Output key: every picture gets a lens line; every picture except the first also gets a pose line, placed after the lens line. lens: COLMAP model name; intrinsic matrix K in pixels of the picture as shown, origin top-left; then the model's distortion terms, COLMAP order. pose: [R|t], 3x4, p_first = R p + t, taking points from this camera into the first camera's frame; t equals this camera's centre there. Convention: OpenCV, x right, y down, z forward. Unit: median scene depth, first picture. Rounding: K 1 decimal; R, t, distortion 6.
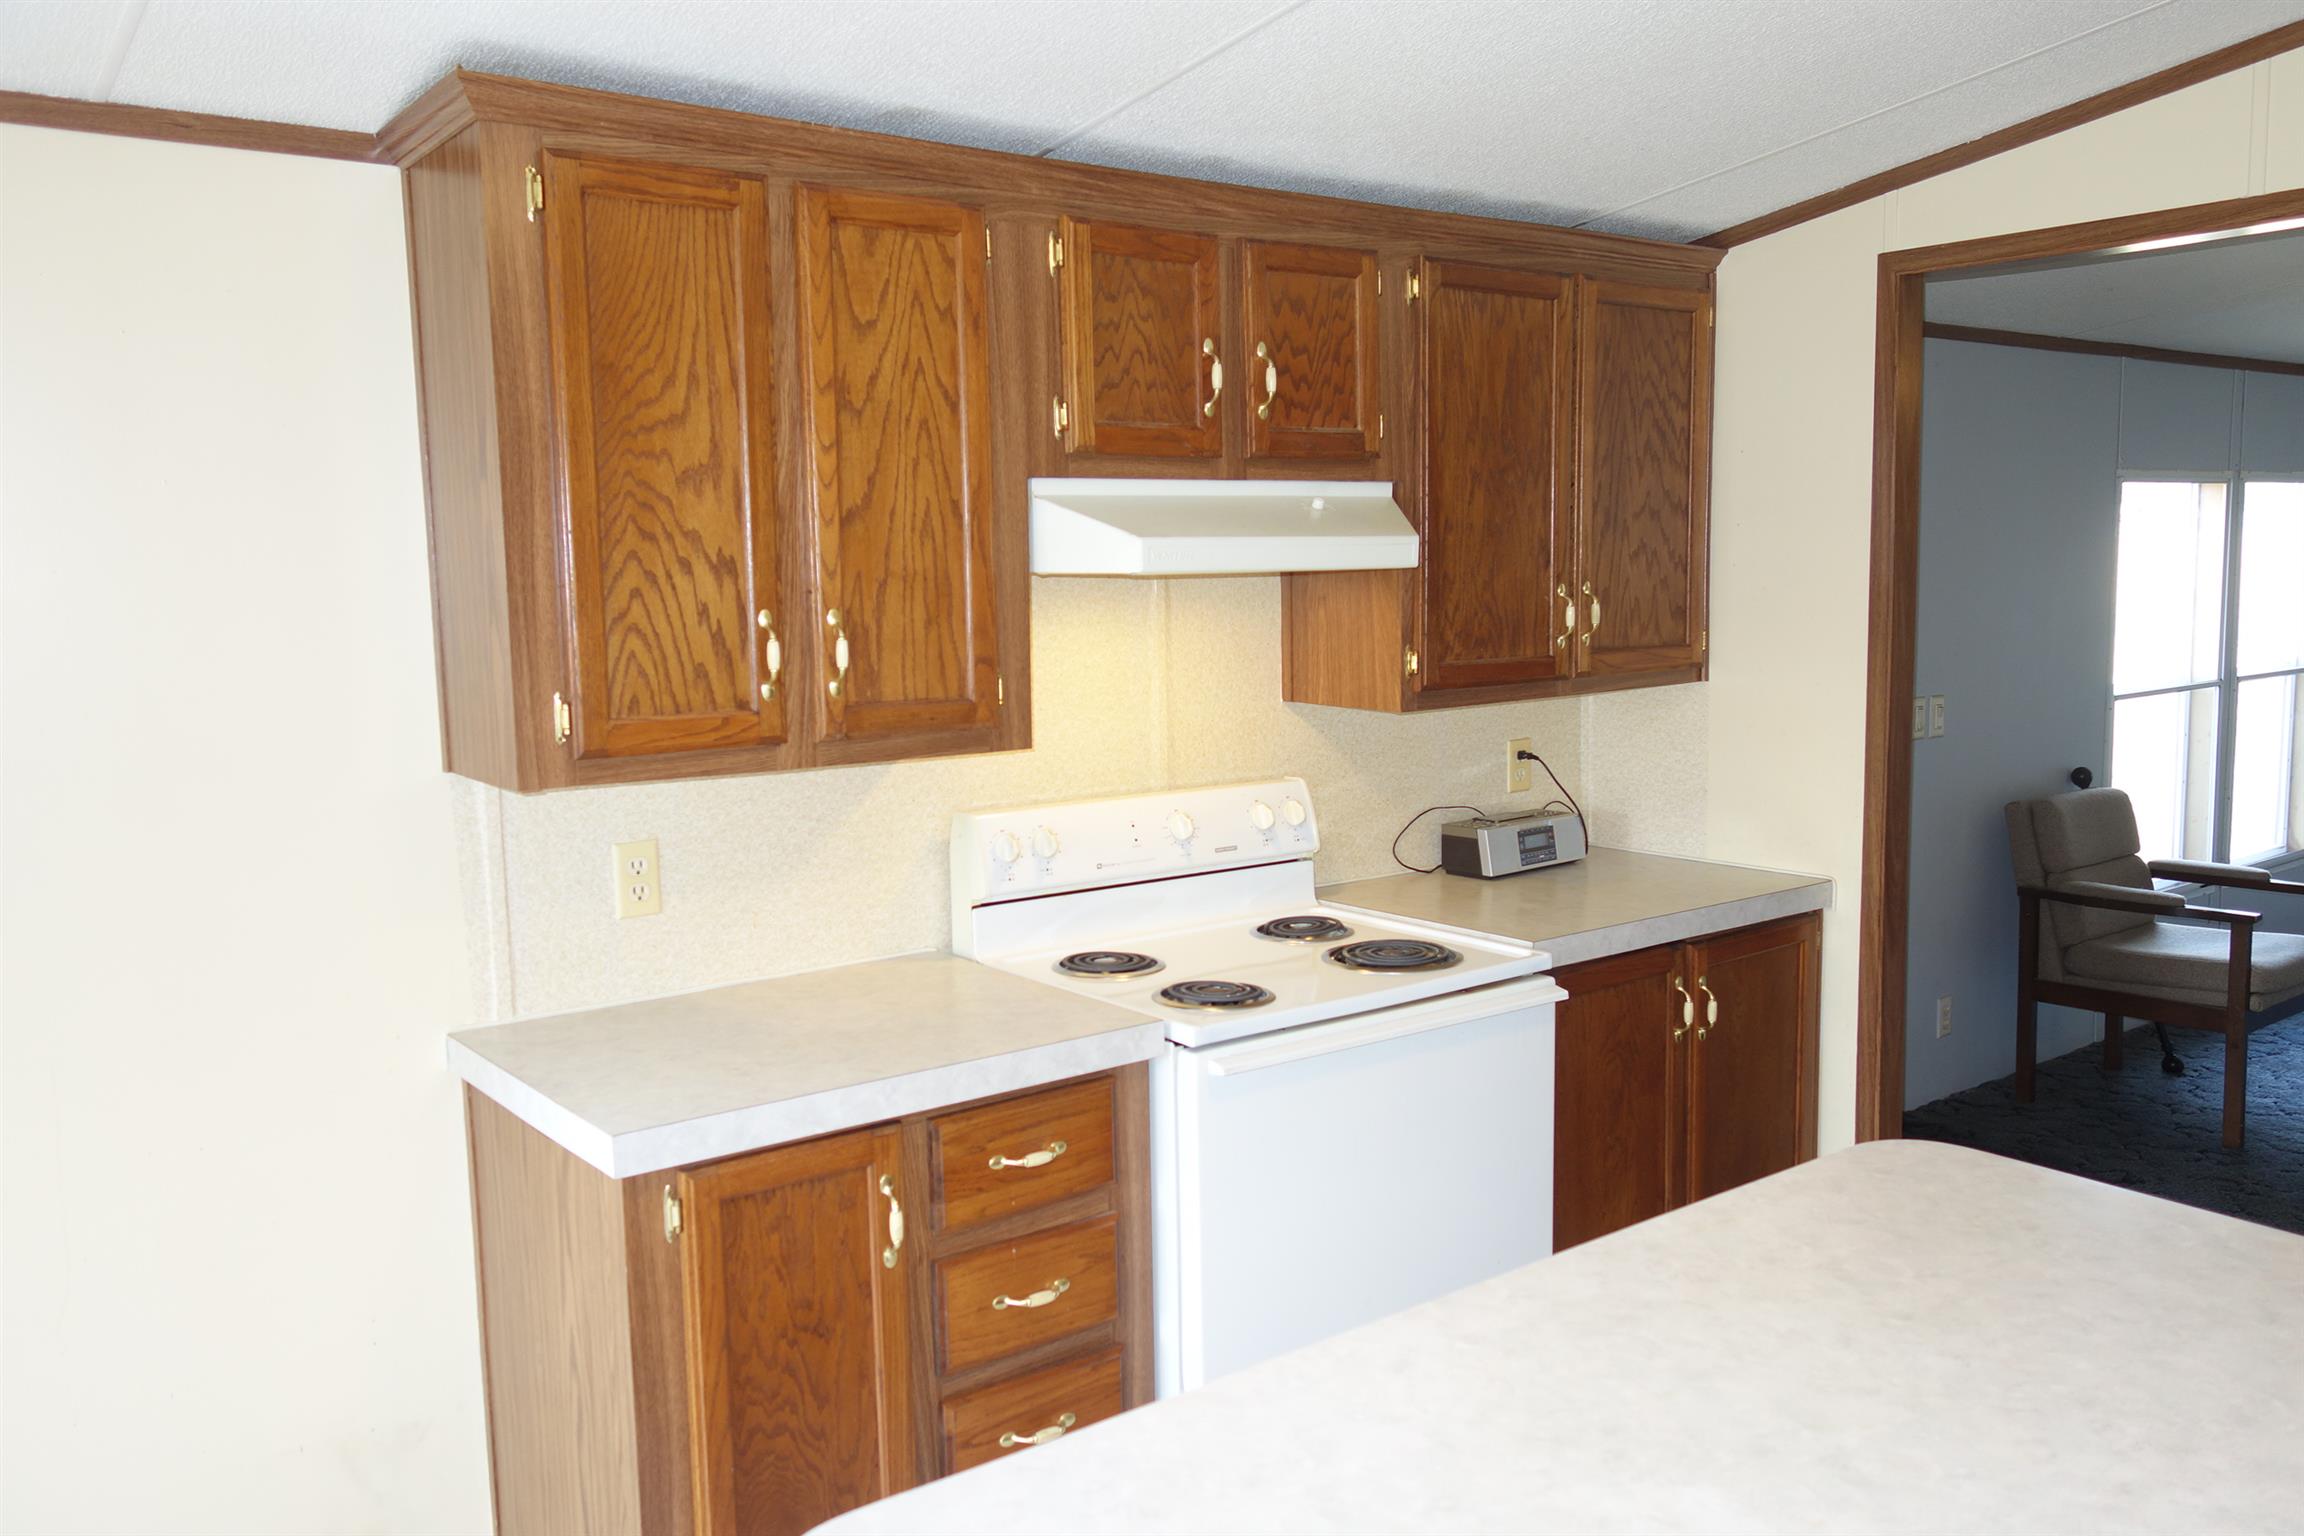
lens RADIAL K [[1826.1, 0, 1167.8], [0, 1826.1, 767.4], [0, 0, 1]] dist [0.003487, -0.006524]
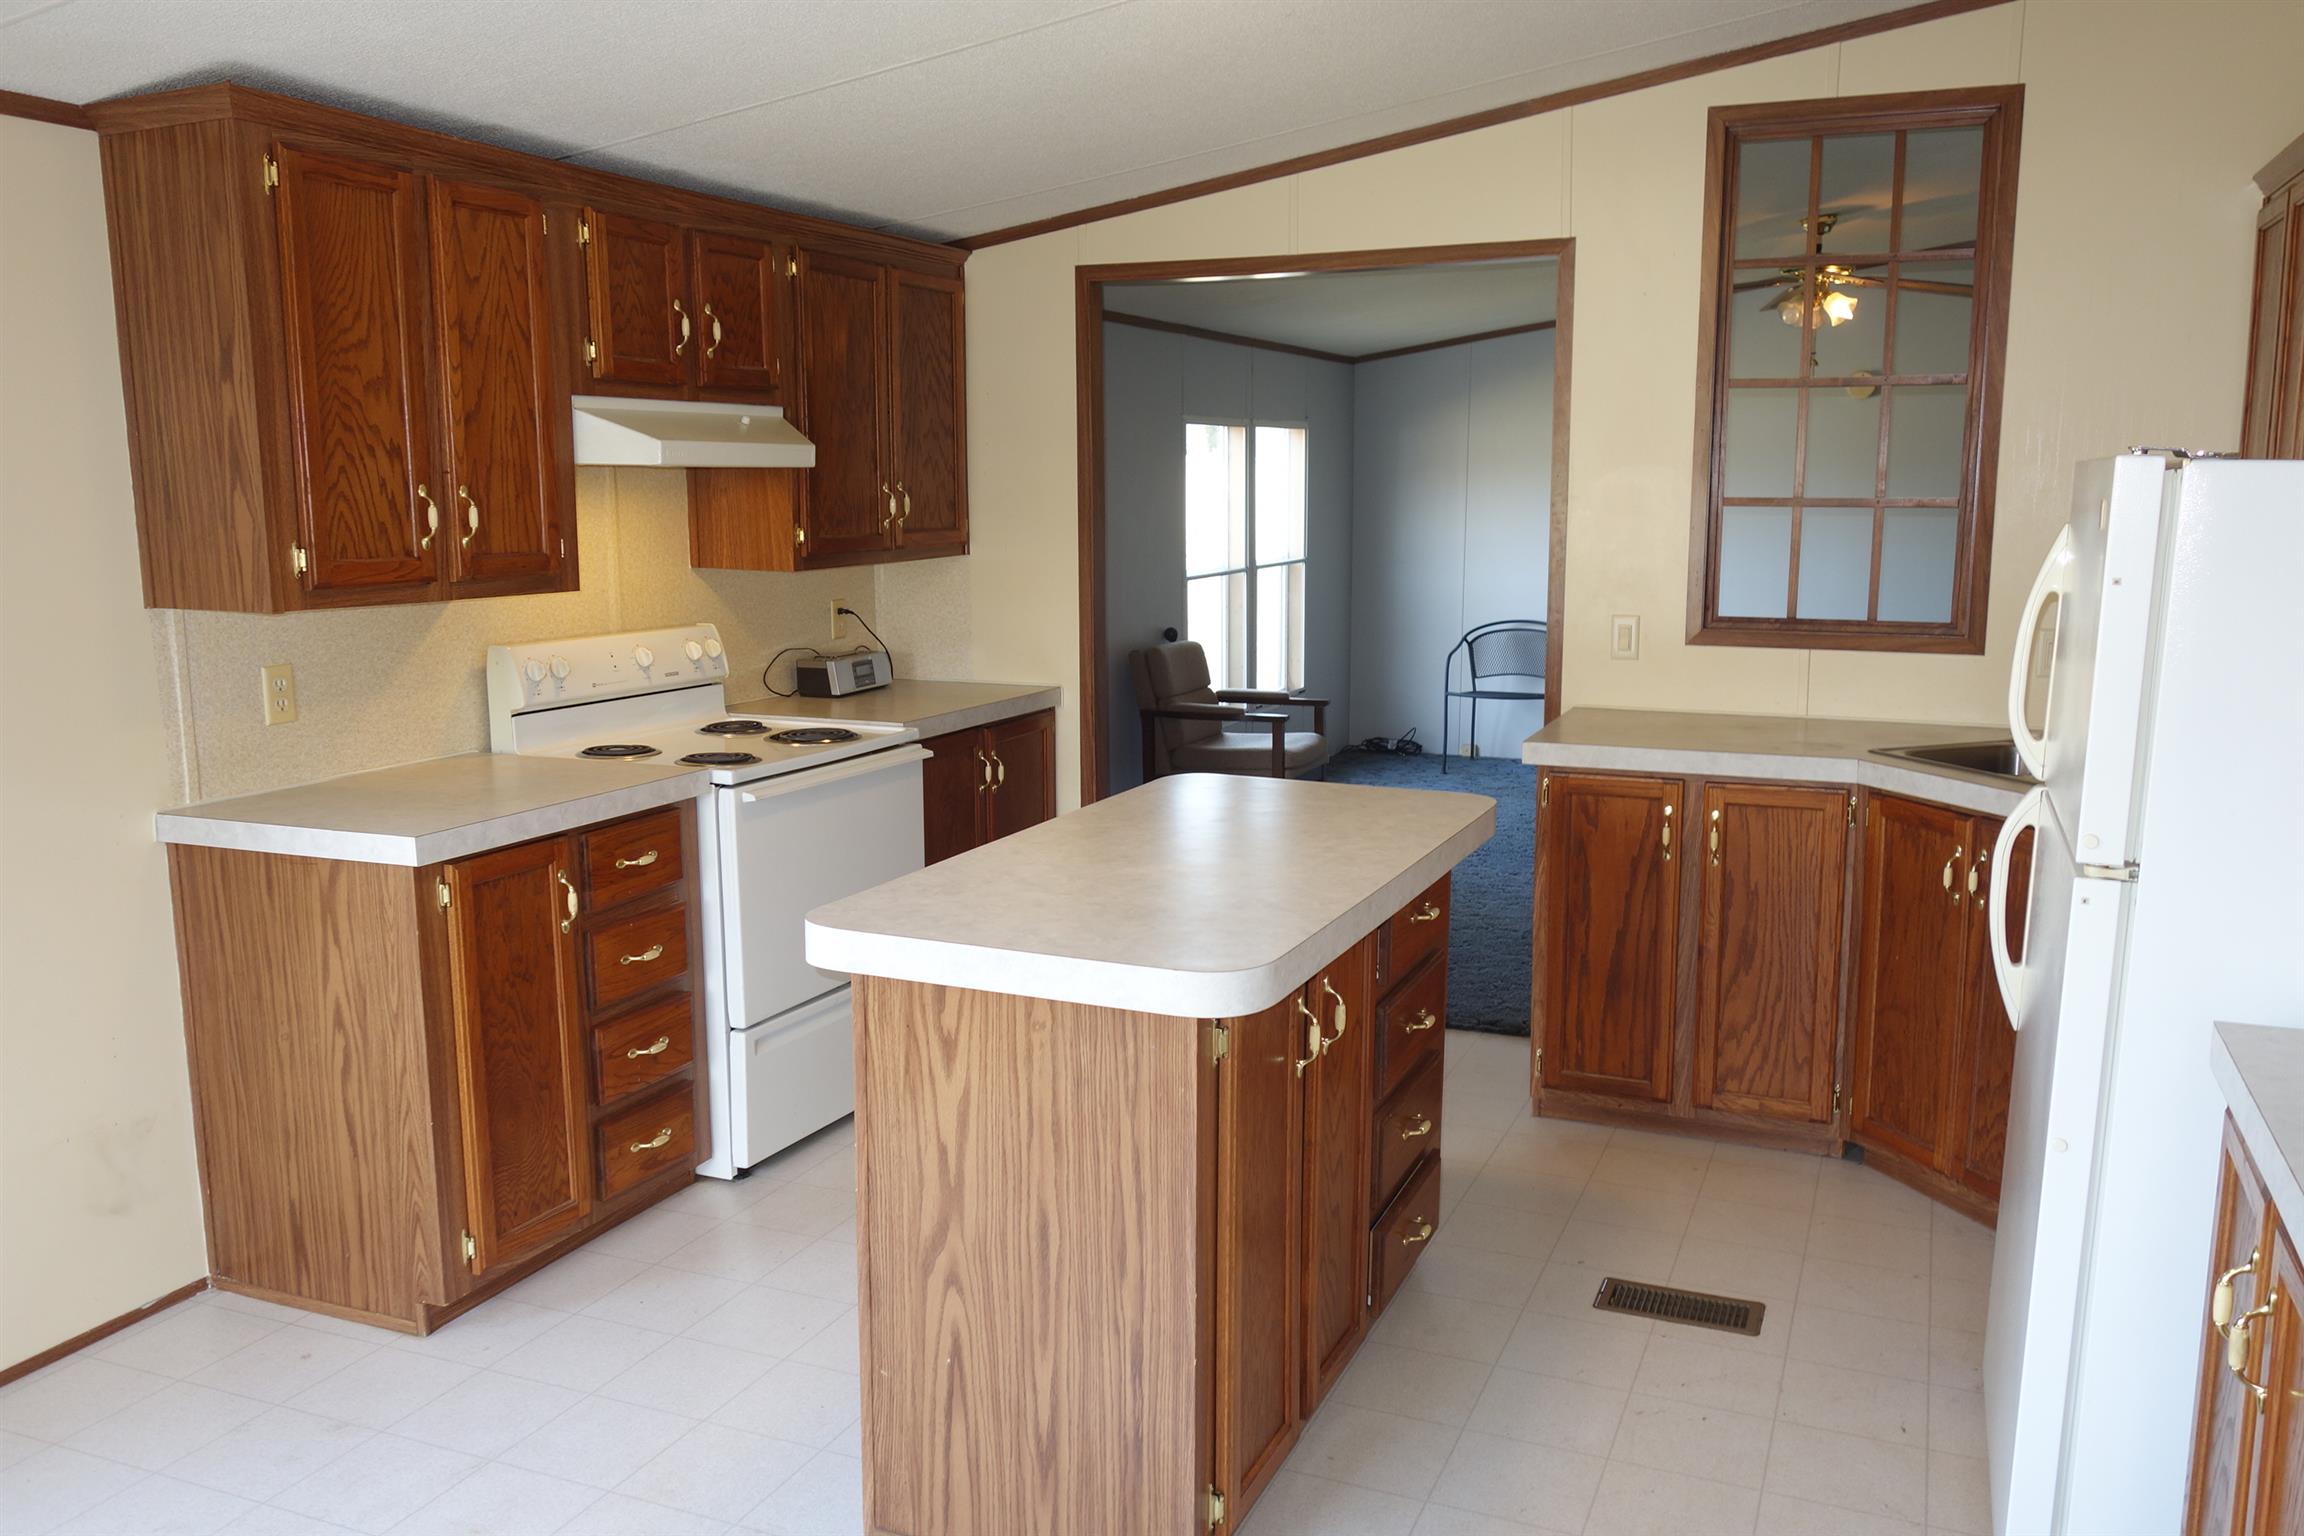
lens RADIAL K [[1826.1, 0, 1148.2], [0, 1826.1, 763.7], [0, 0, 1]] dist [0.003487, -0.006524]
pose [[0.876172, -0.058998, 0.478375, -0.354717], [0.042470, 0.998070, 0.045306, 0.073706], [-0.480125, -0.019379, 0.876986, -0.415596]]
